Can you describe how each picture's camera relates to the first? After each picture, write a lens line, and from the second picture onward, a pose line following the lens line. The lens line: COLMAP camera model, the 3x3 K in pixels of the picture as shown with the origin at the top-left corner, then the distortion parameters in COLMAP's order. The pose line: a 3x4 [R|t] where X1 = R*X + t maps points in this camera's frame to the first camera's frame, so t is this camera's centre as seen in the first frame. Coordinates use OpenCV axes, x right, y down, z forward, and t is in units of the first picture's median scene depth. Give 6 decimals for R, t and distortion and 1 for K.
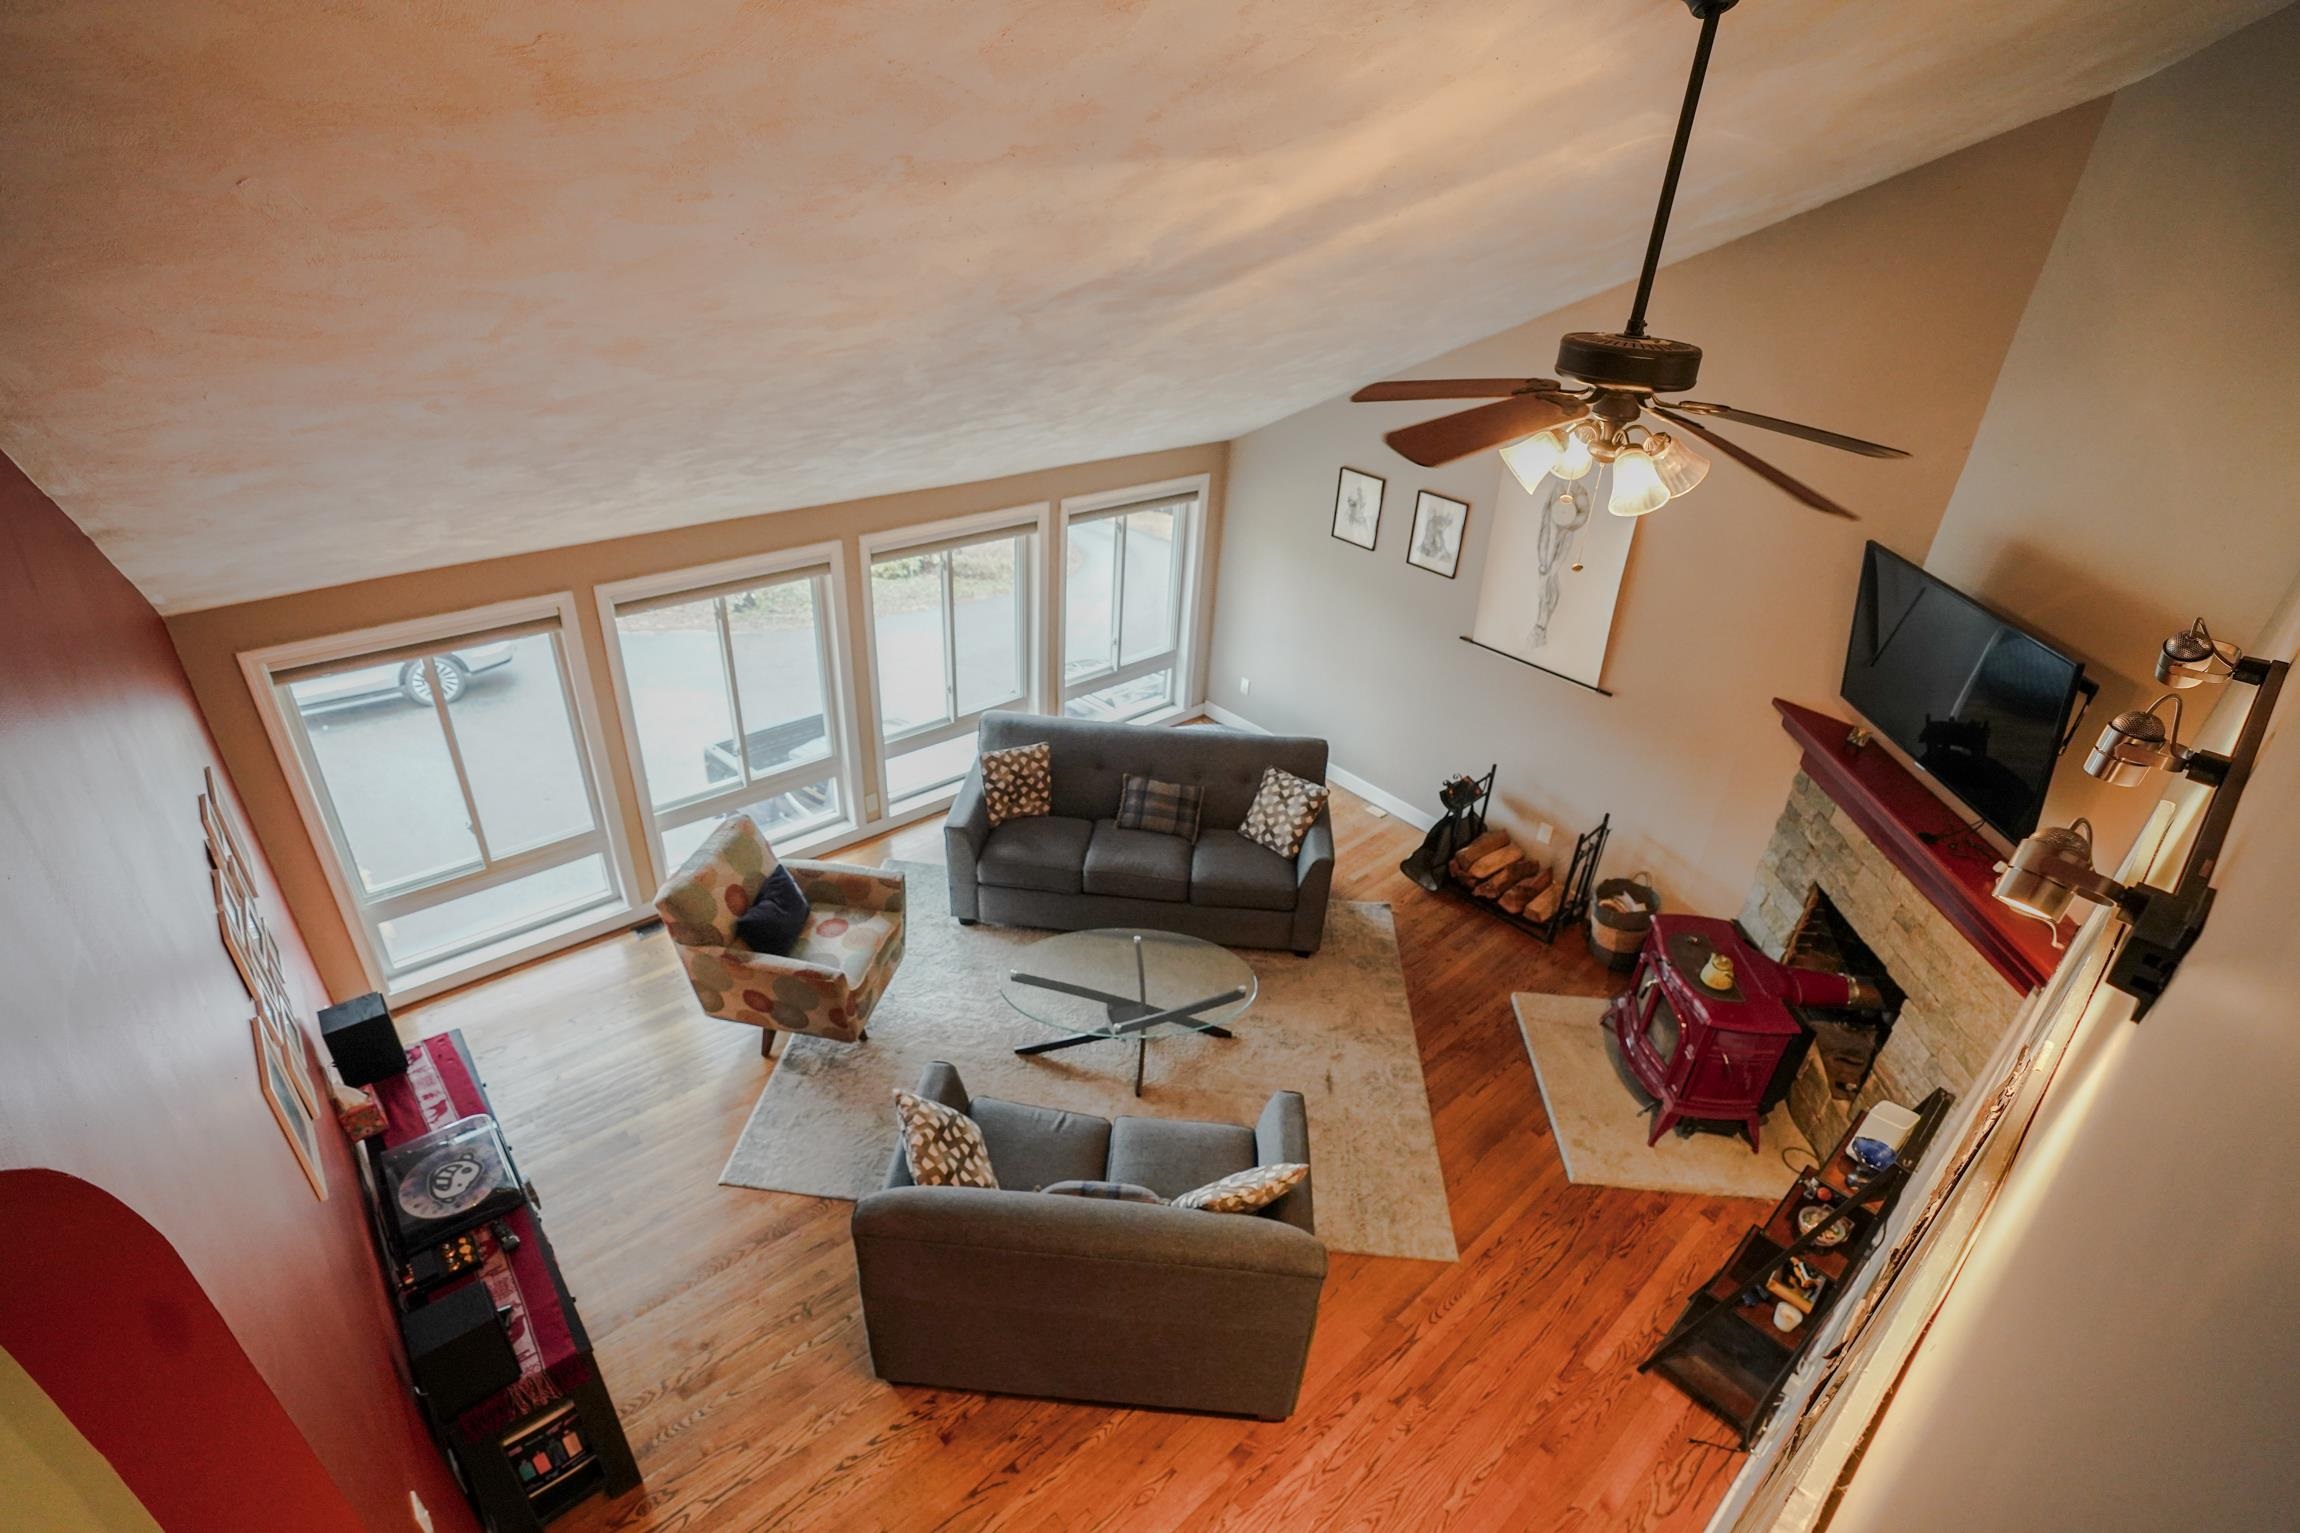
lens RADIAL K [[1078.1, 0, 1150.0], [0, 1078.1, 766.5], [0, 0, 1]] dist [-0.061220, 0.018042]
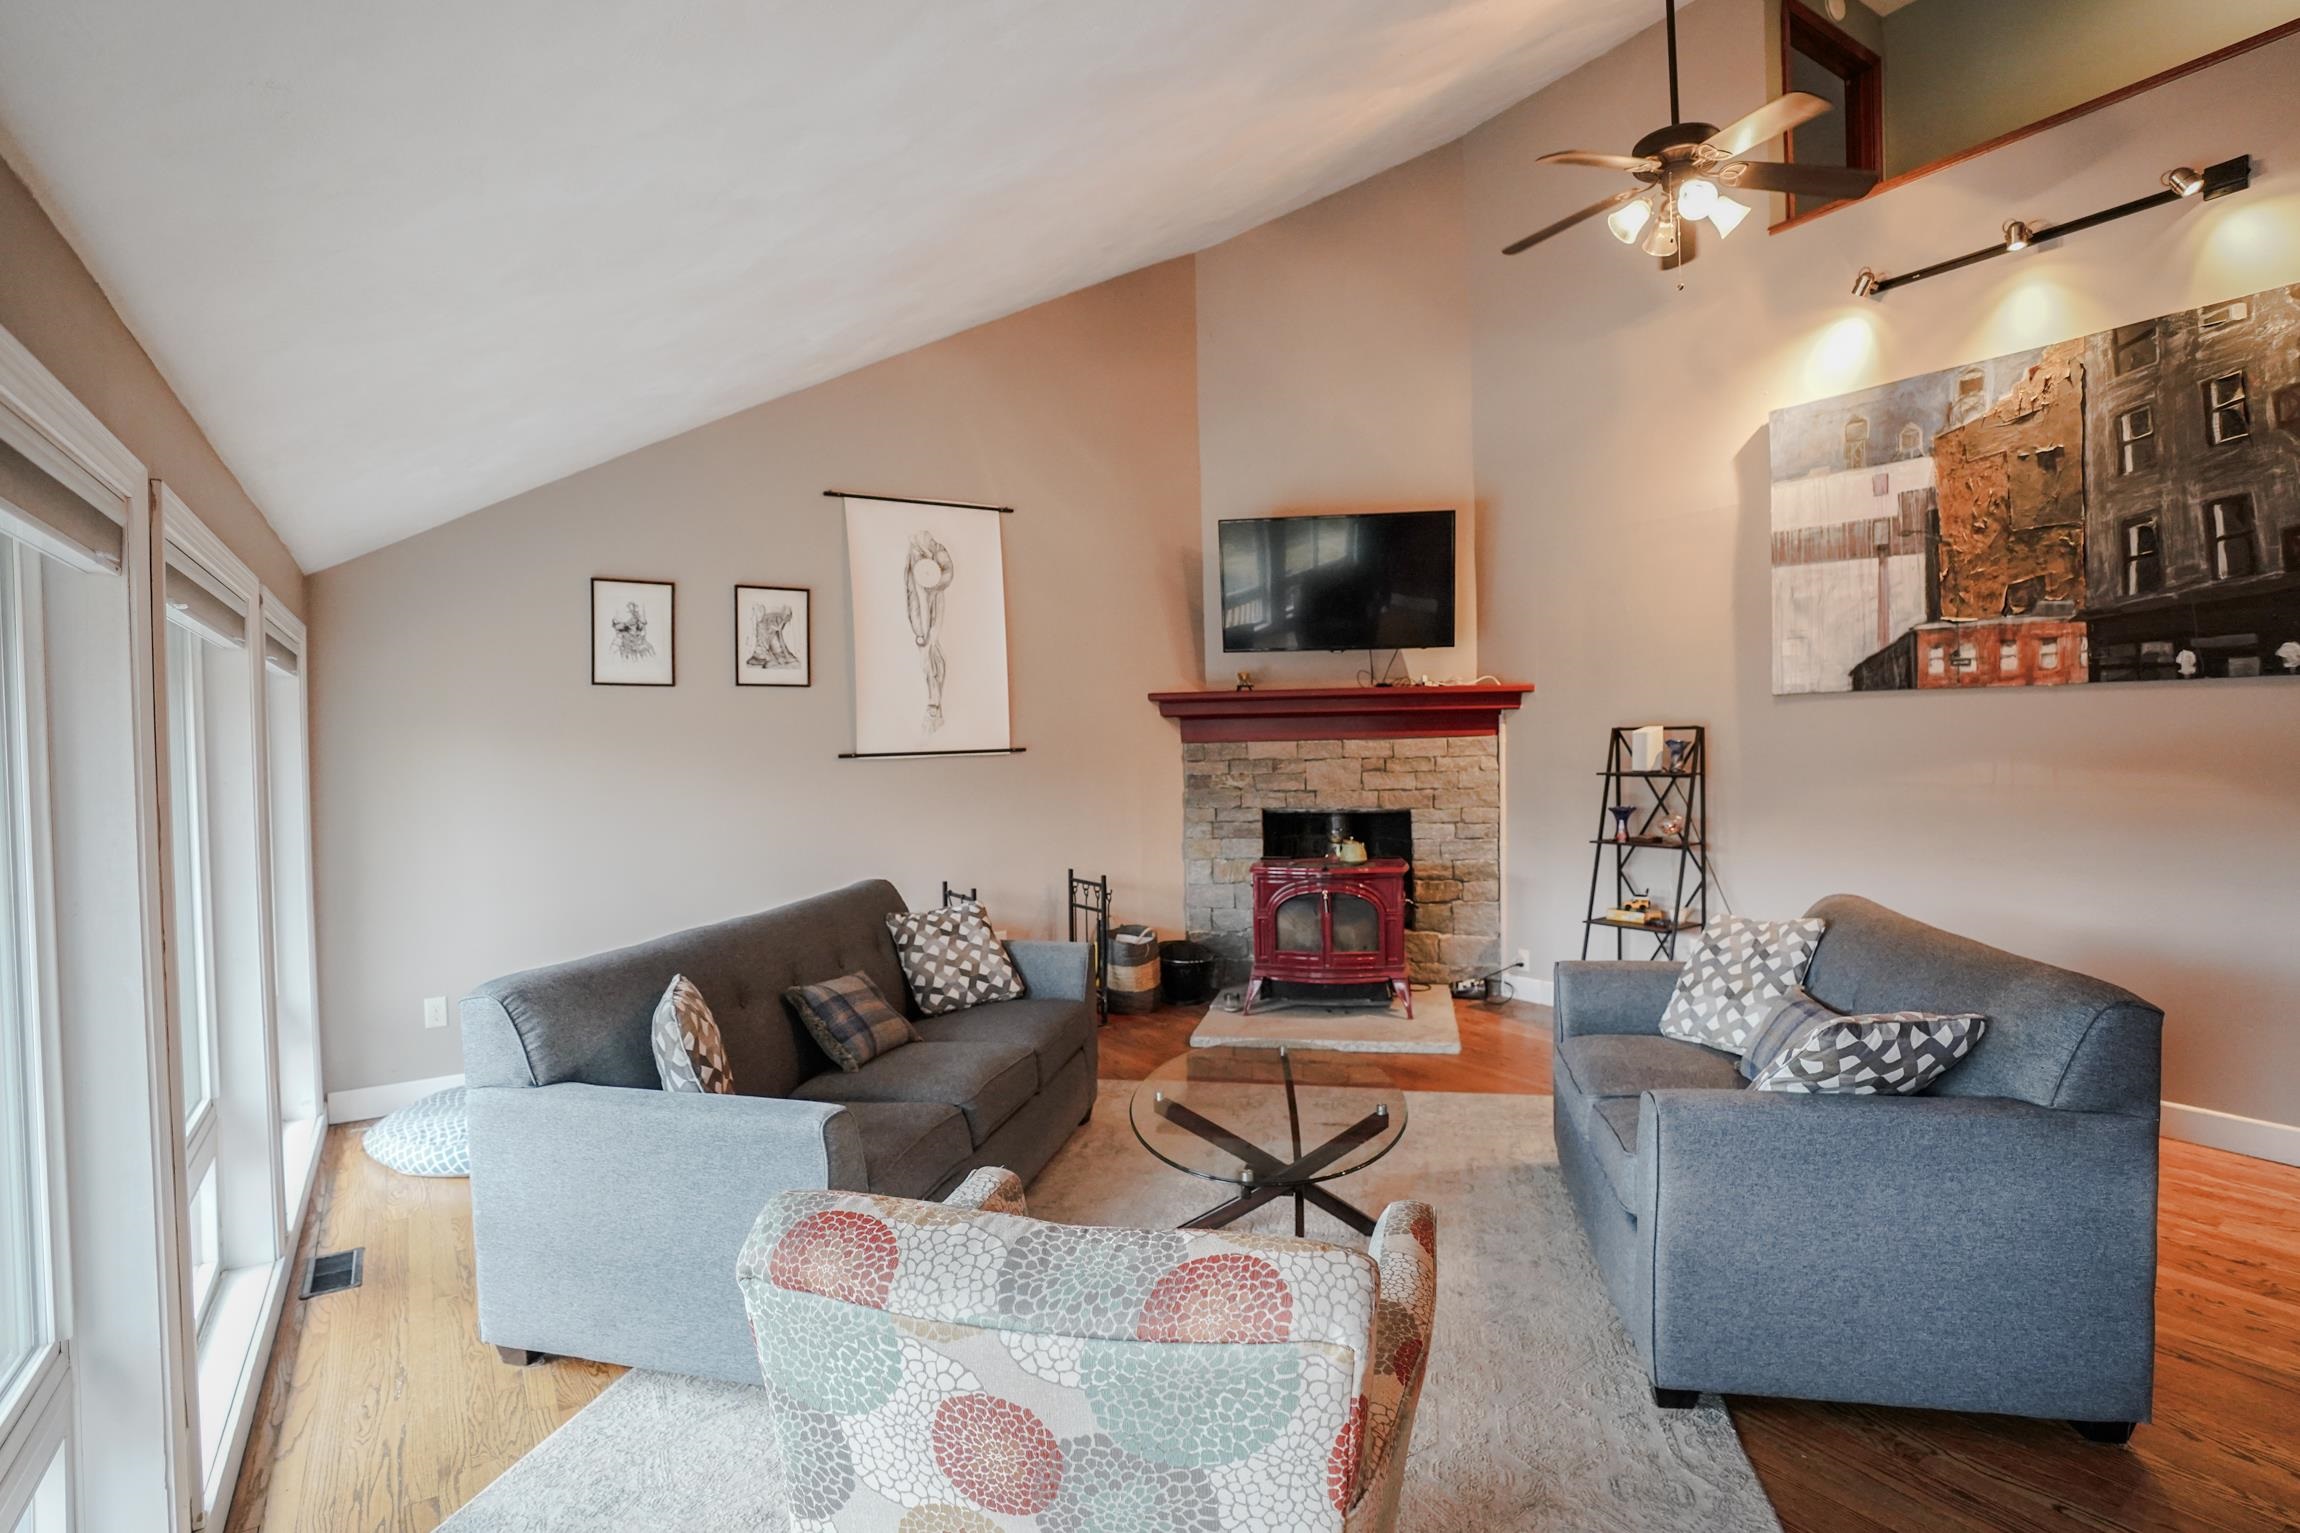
lens RADIAL K [[1137.9, 0, 1140.0], [0, 1137.9, 770.6], [0, 0, 1]] dist [-0.070841, 0.022285]
pose [[0.146704, -0.084350, 0.985578, -0.536510], [0.507761, 0.861496, -0.001850, 0.003242], [-0.848915, 0.500709, 0.169214, 0.724824]]
